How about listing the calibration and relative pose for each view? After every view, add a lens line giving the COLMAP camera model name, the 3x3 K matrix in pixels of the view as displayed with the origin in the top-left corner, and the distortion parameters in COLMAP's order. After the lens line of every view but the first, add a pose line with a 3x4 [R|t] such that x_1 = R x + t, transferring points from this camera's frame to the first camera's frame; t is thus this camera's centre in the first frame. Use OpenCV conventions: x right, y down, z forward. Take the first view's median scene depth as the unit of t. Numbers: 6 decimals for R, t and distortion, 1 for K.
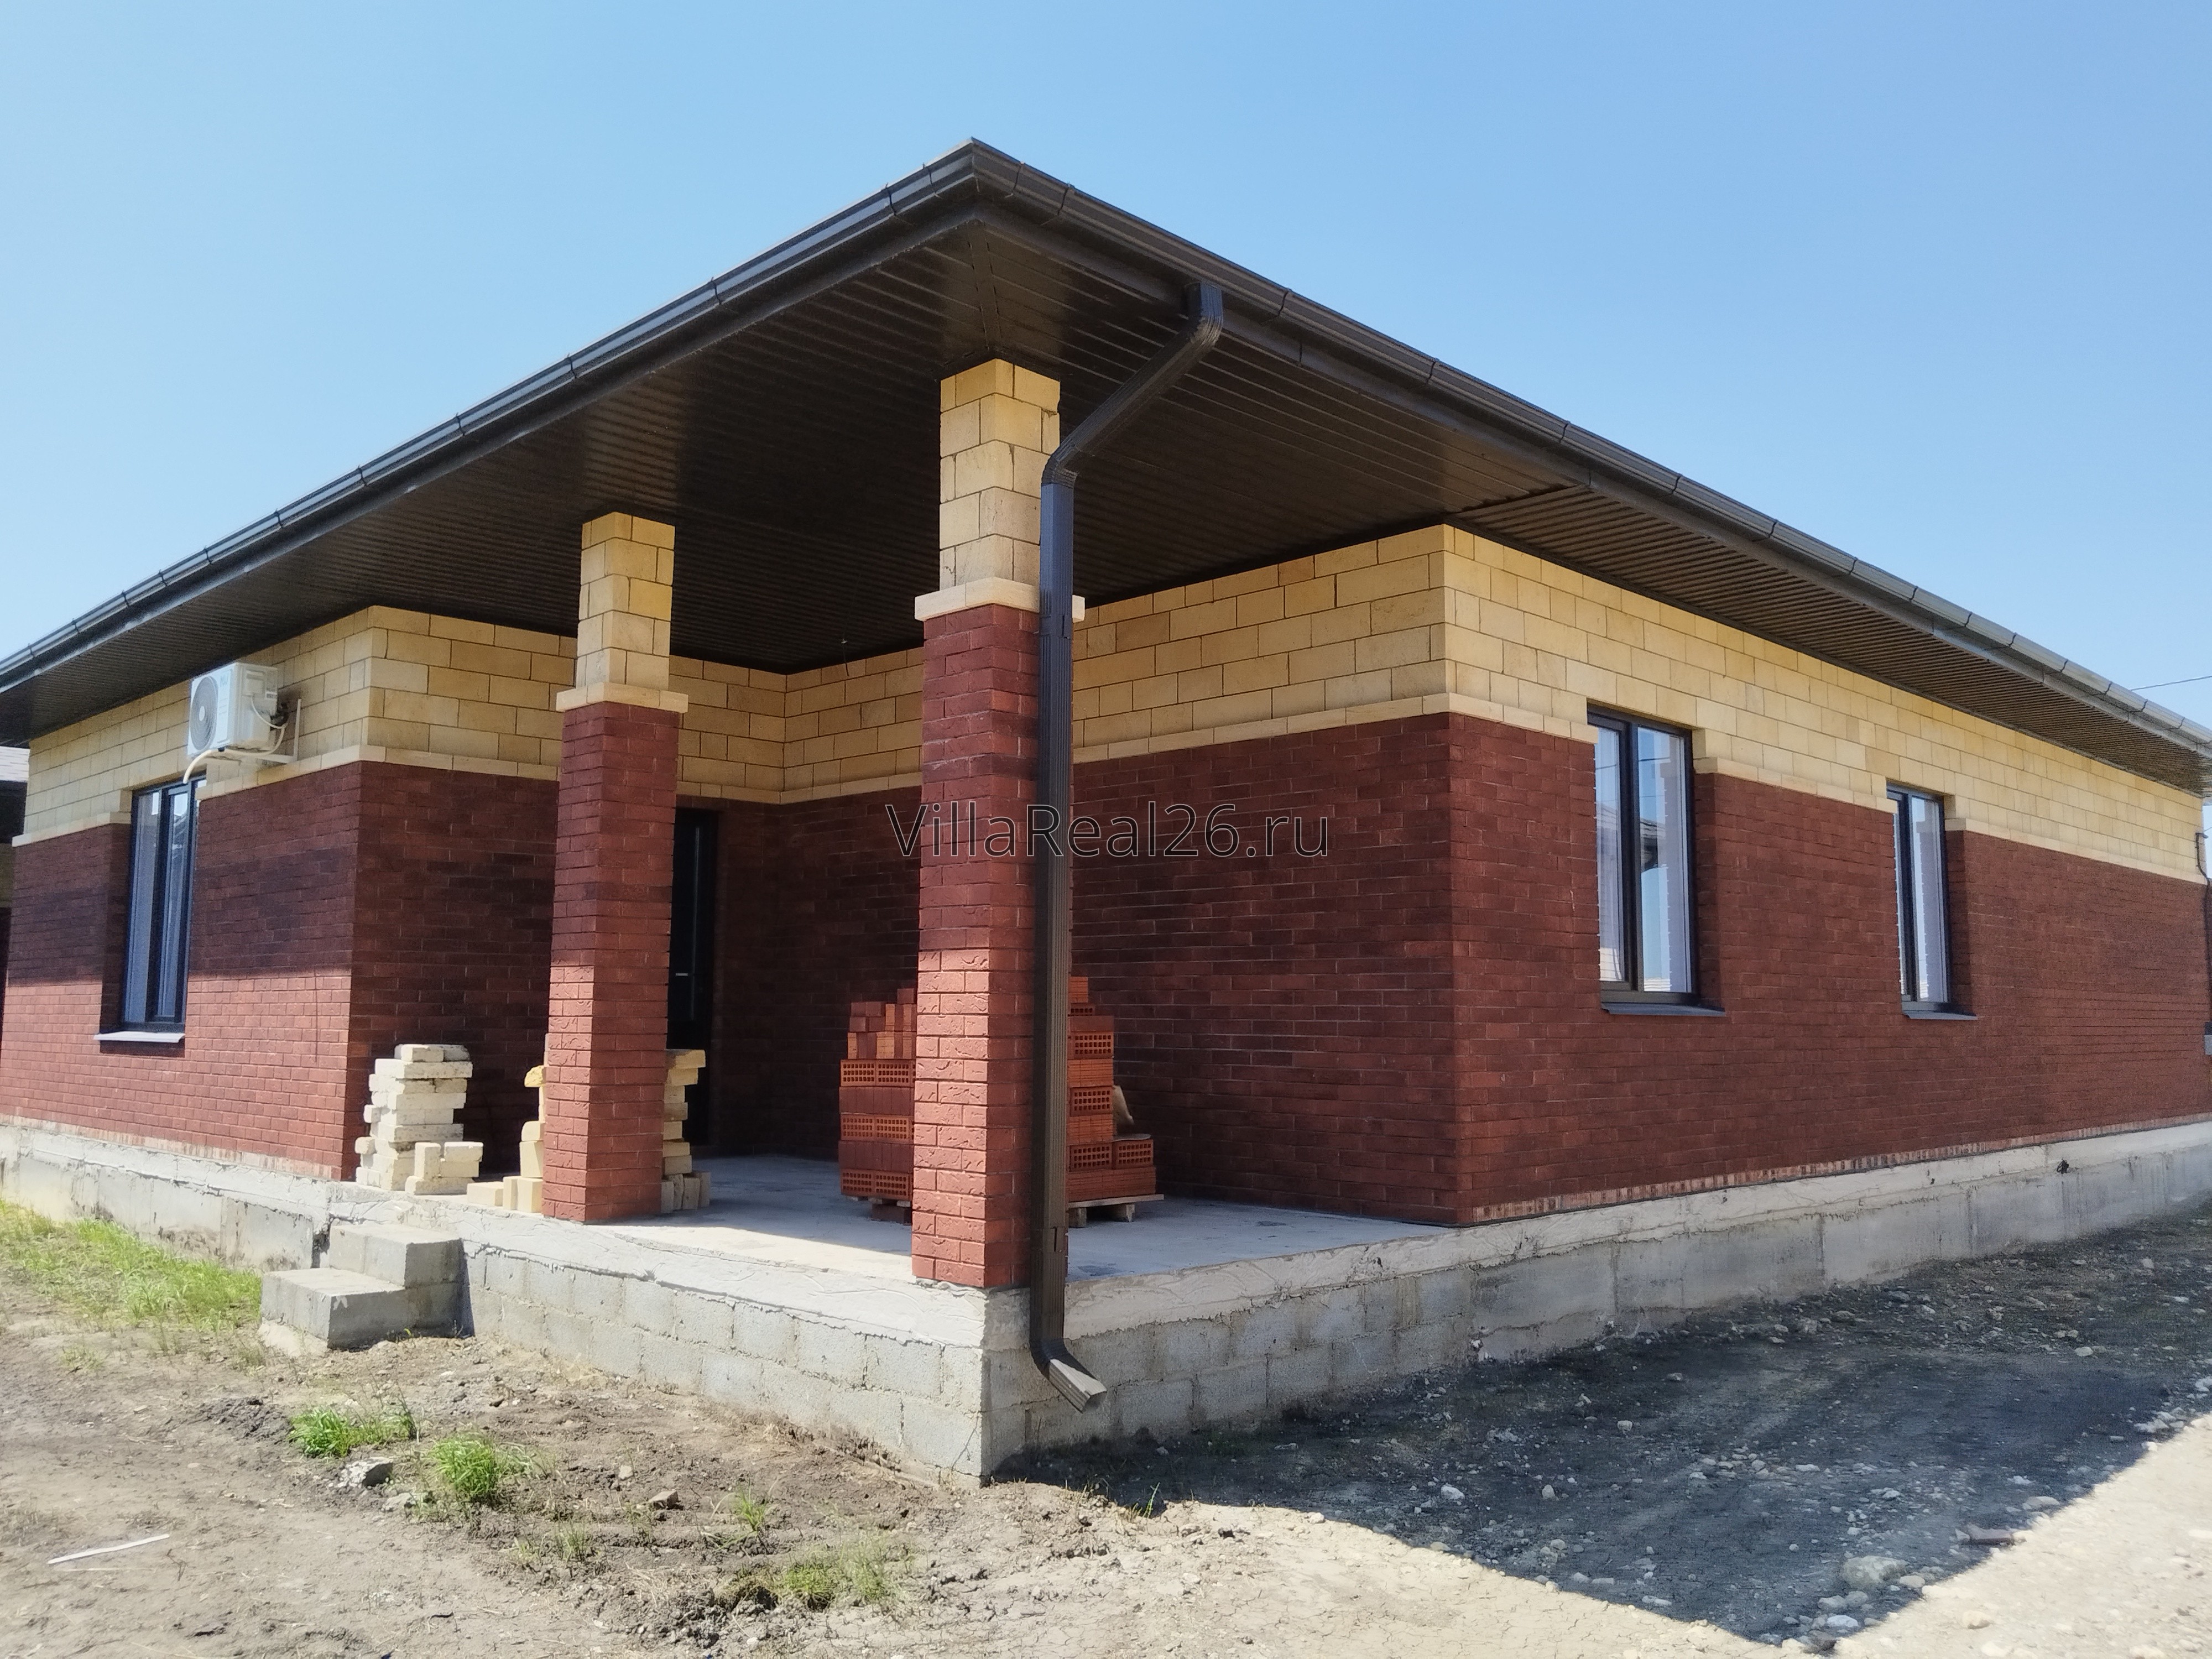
lens RADIAL K [[1749.7, 0, 1177.9], [0, 1749.7, 776.0], [0, 0, 1]] dist [-0.003175, -0.008463]
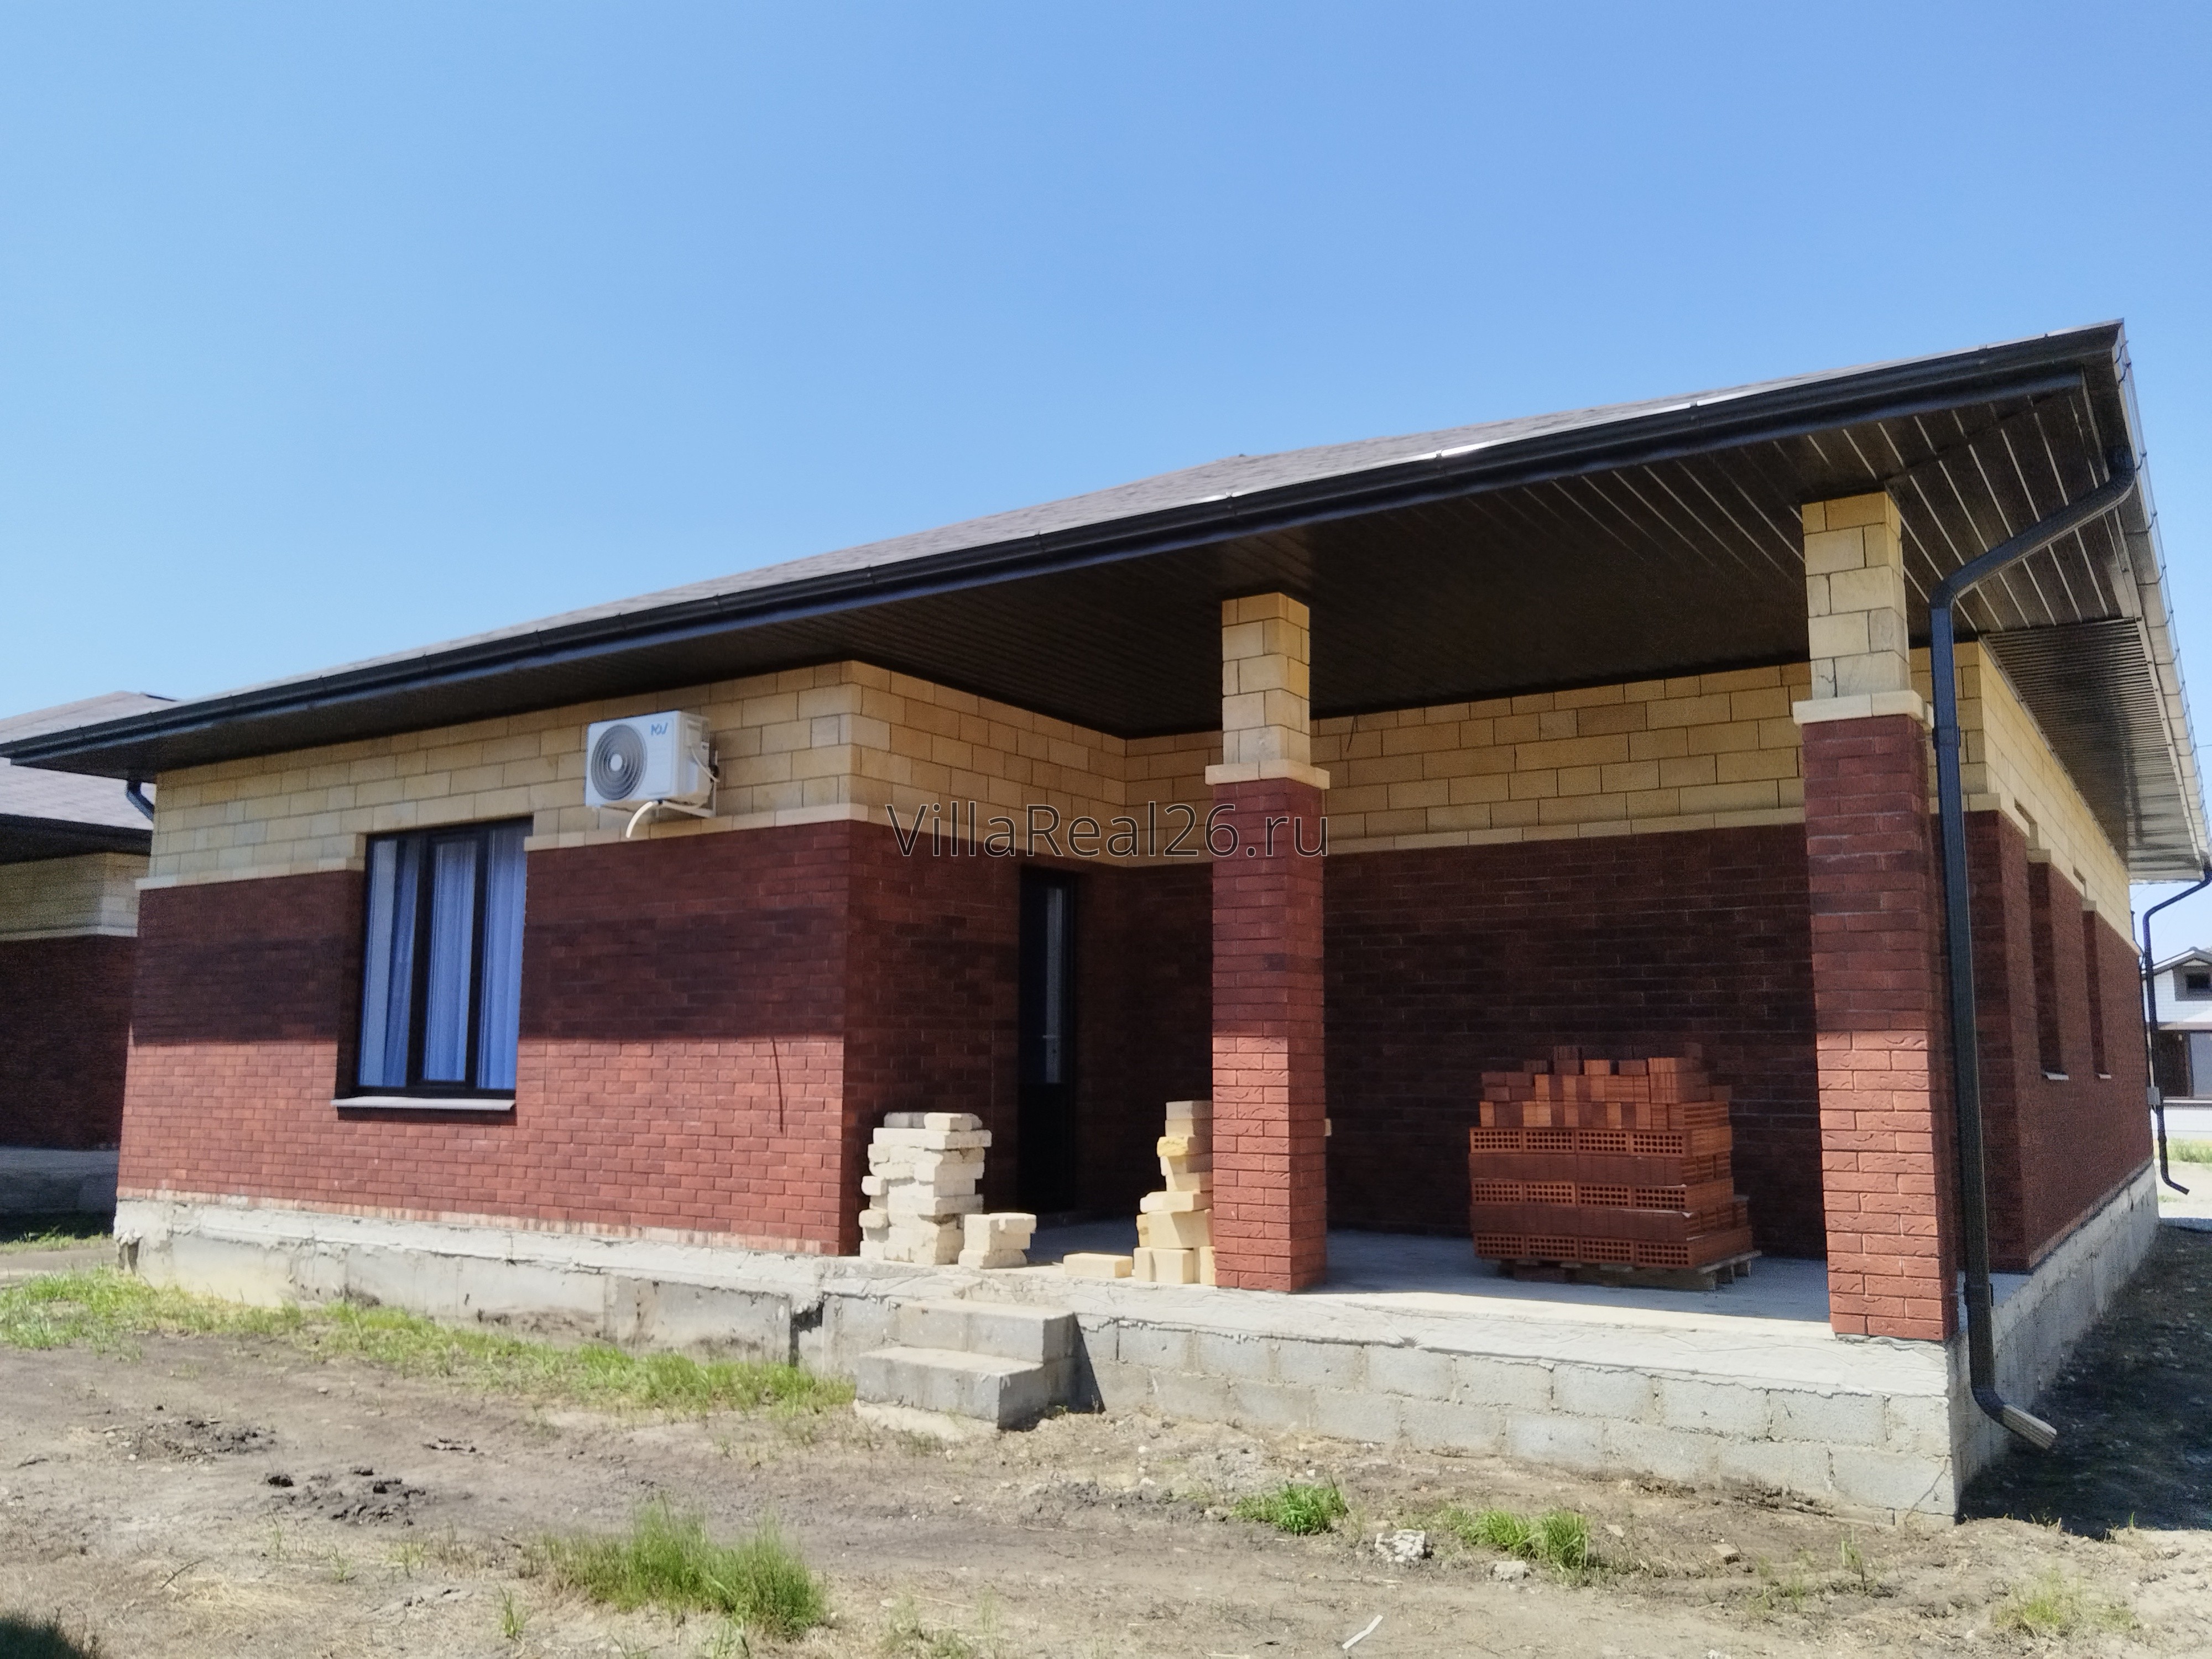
lens RADIAL K [[1749.7, 0, 1180.0], [0, 1749.7, 775.8], [0, 0, 1]] dist [-0.003175, -0.008463]
pose [[0.979470, 0.032666, 0.198927, -0.524576], [-0.027308, 0.999188, -0.029621, -0.010223], [-0.199733, 0.023580, 0.979567, 0.010205]]
